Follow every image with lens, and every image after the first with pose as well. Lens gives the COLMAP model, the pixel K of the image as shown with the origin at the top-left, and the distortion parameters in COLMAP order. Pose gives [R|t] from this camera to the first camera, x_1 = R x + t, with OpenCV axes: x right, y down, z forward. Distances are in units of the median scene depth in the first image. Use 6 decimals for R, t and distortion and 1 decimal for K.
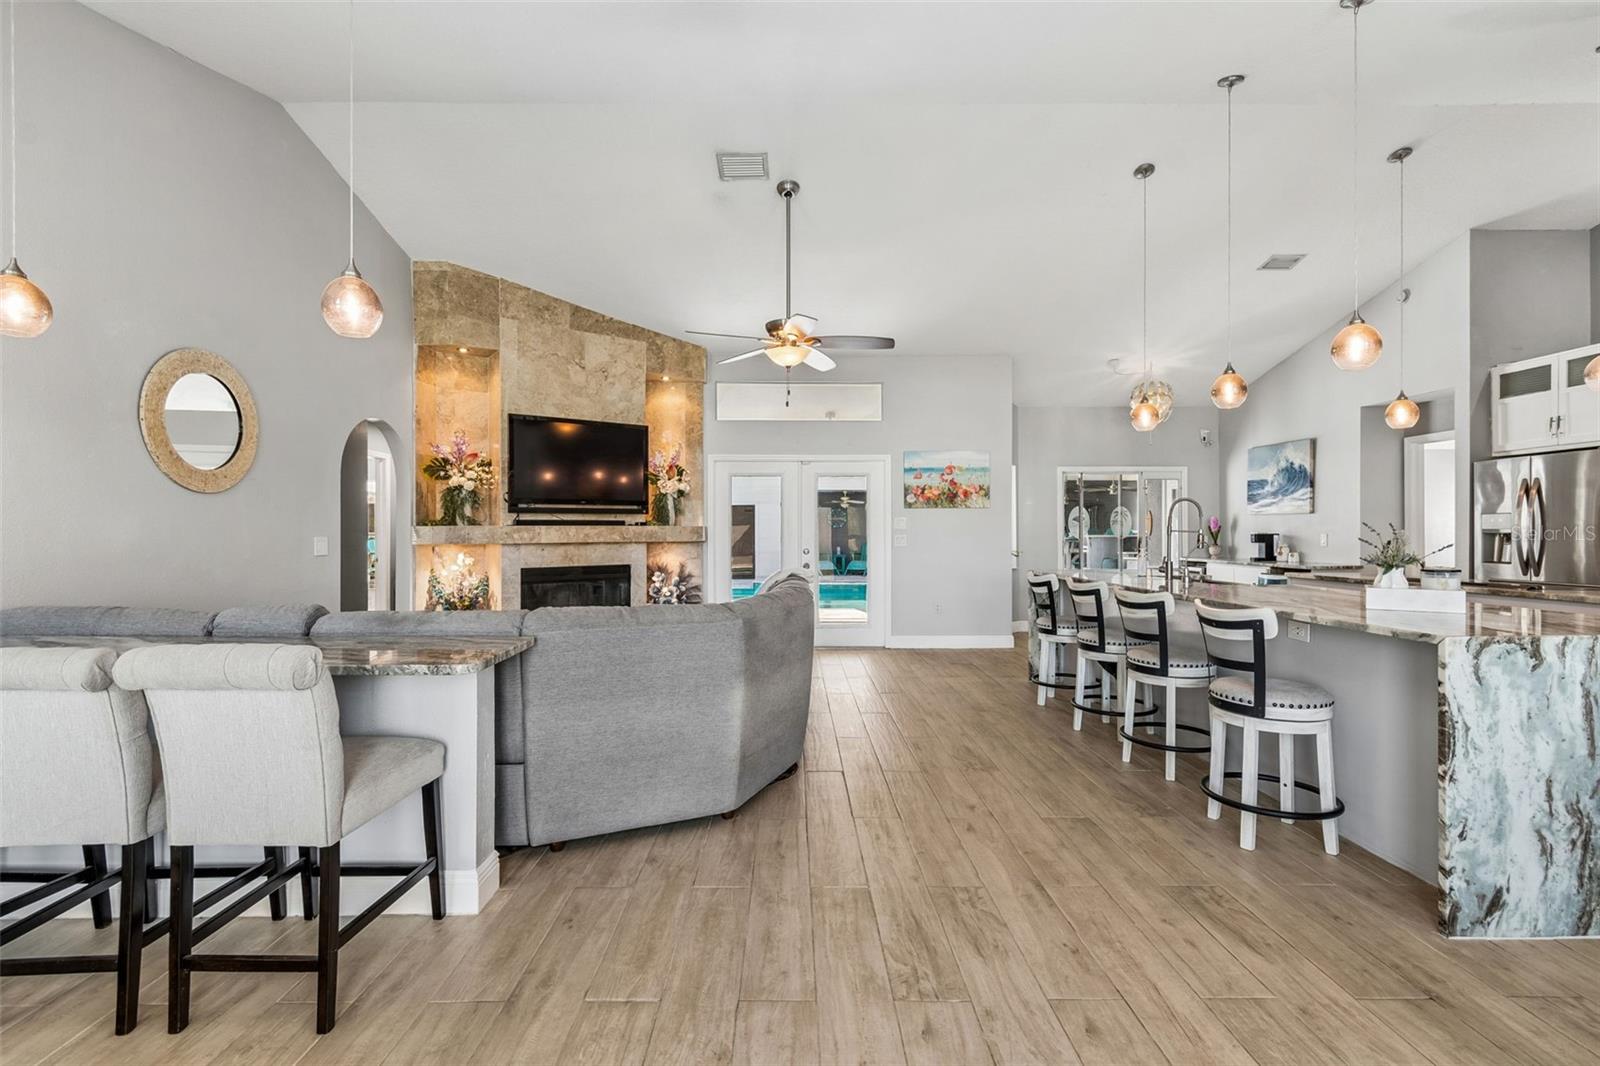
lens RADIAL K [[711.8, 0, 800.6], [0, 711.8, 535.4], [0, 0, 1]] dist [0.003104, -0.000072]
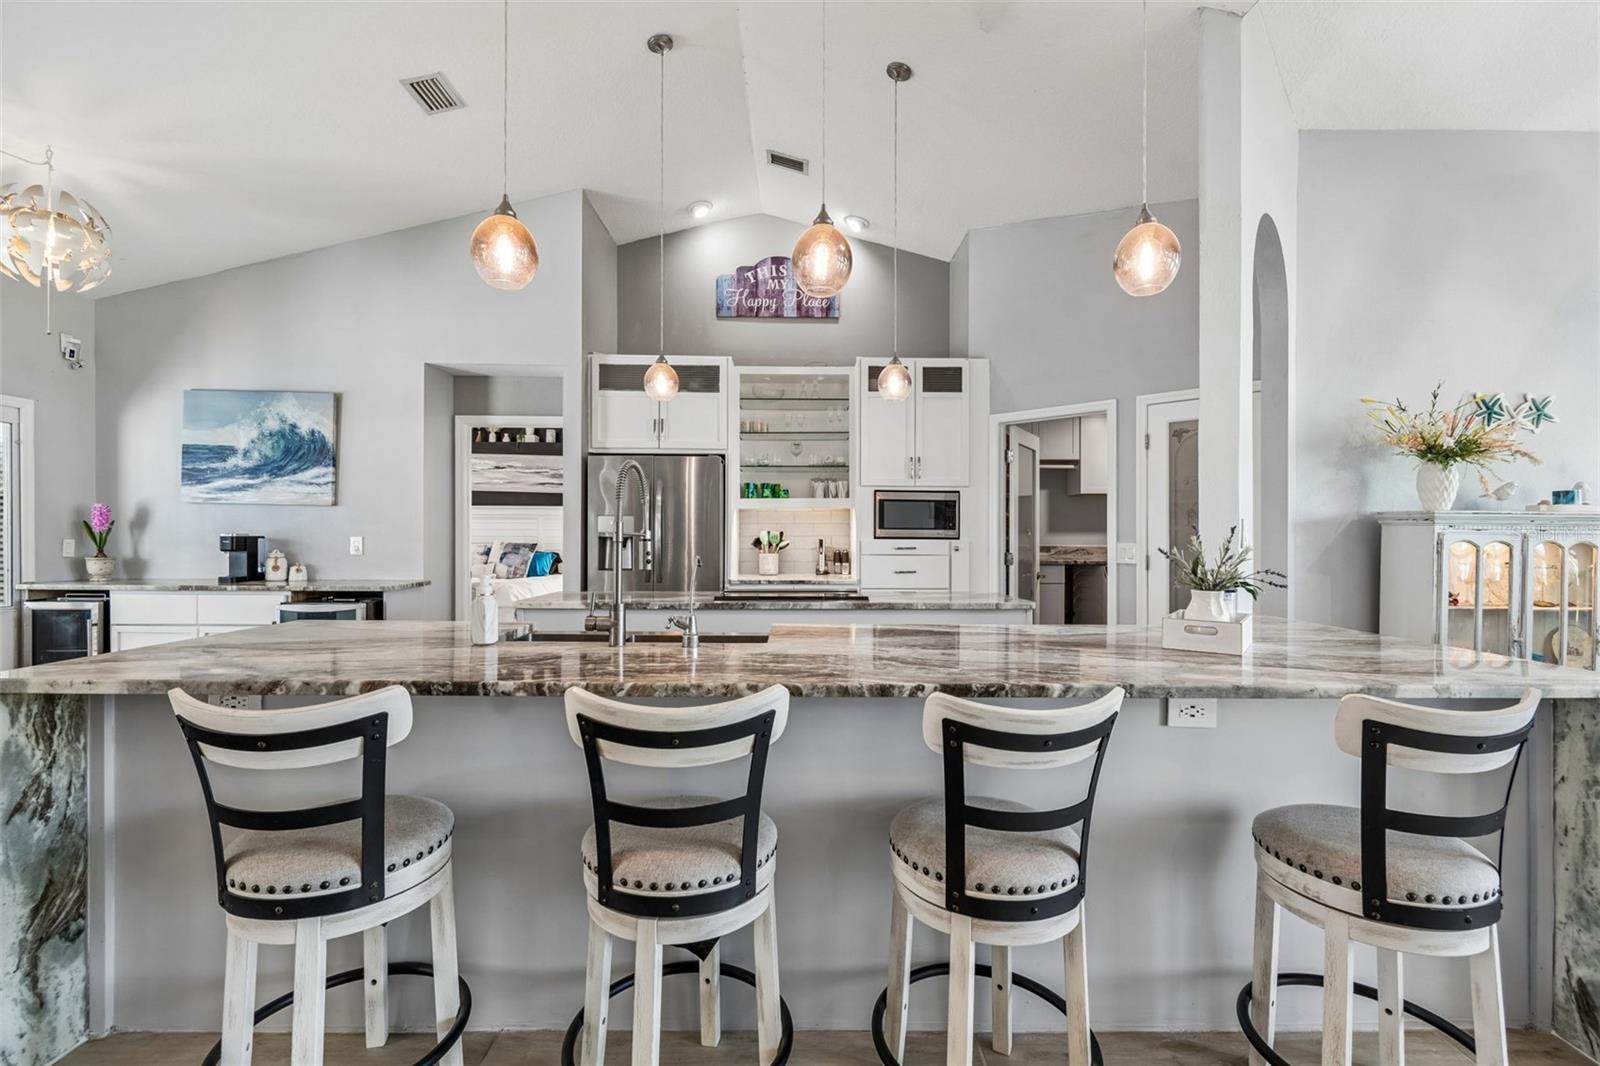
lens RADIAL K [[711.8, 0, 806.1], [0, 711.8, 531.6], [0, 0, 1]] dist [0.003104, -0.000072]
pose [[0.006900, -0.003429, 0.999970, 0.054146], [-0.006036, 0.999976, 0.003471, -0.011463], [-0.999958, -0.006060, 0.006880, 0.531279]]
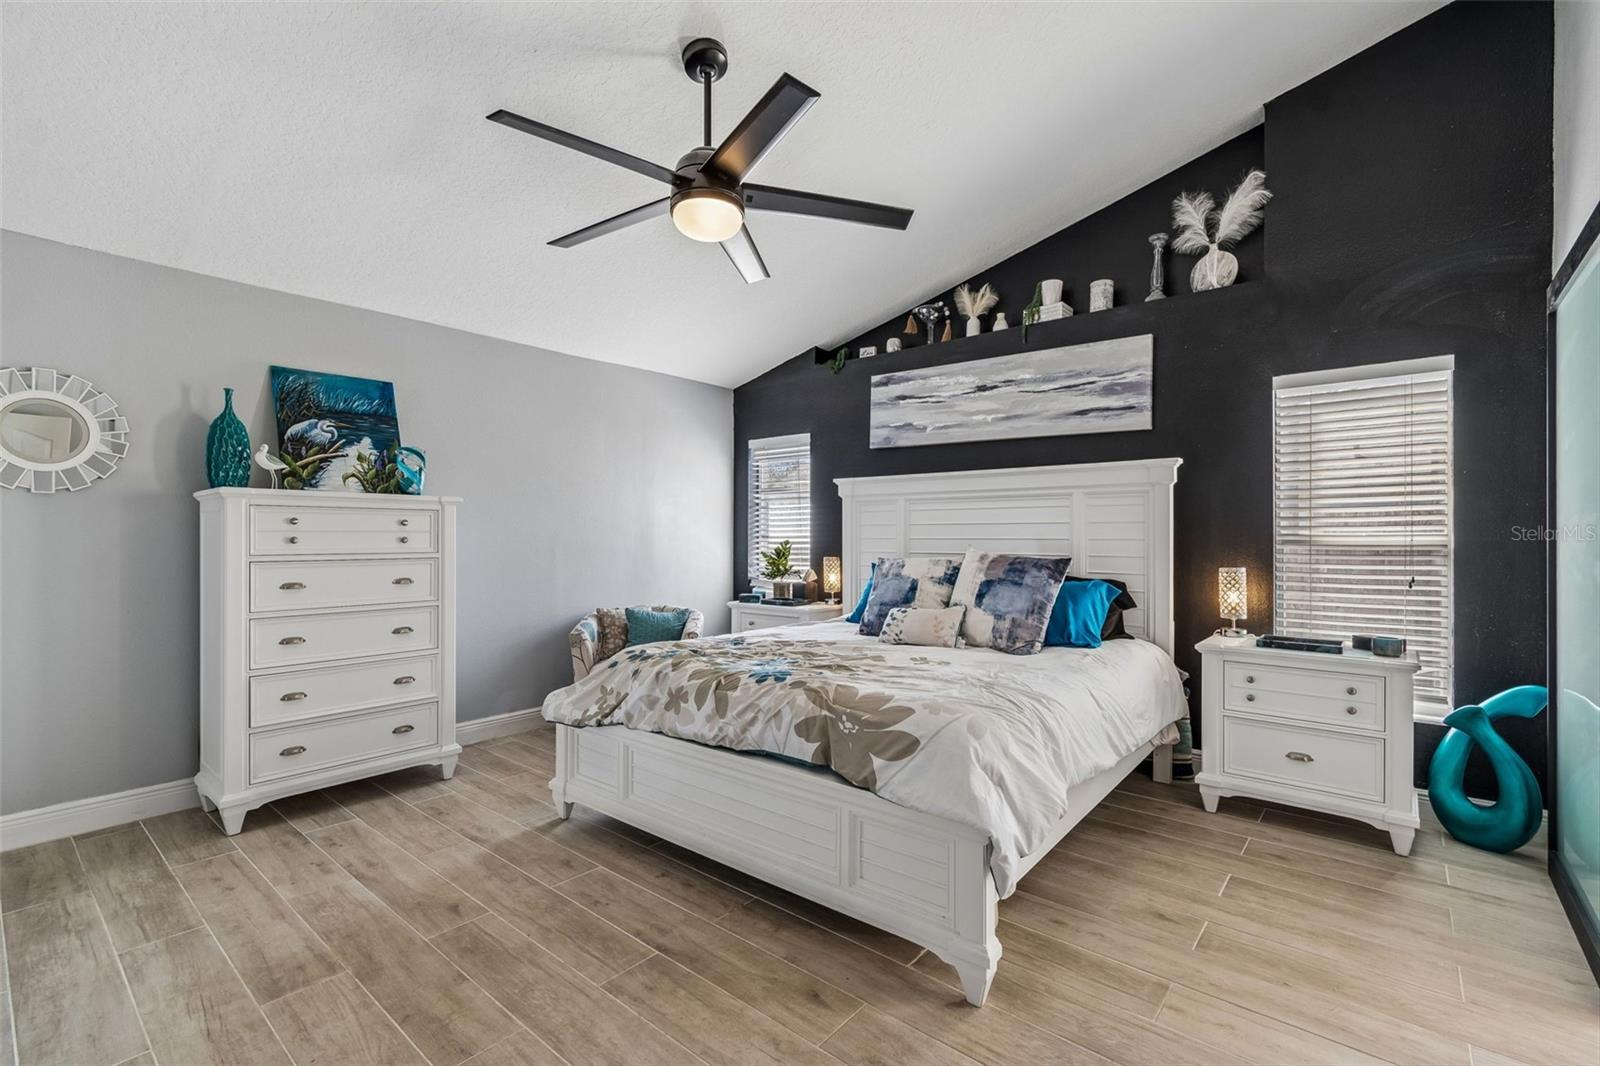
lens RADIAL K [[711.8, 0, 805.2], [0, 711.8, 530.7], [0, 0, 1]] dist [0.003104, -0.000072]
pose [[0.656586, -0.005978, 0.754228, 0.430752], [0.000683, 0.999973, 0.007331, -0.008451], [-0.754251, -0.004298, 0.656572, 0.678629]]
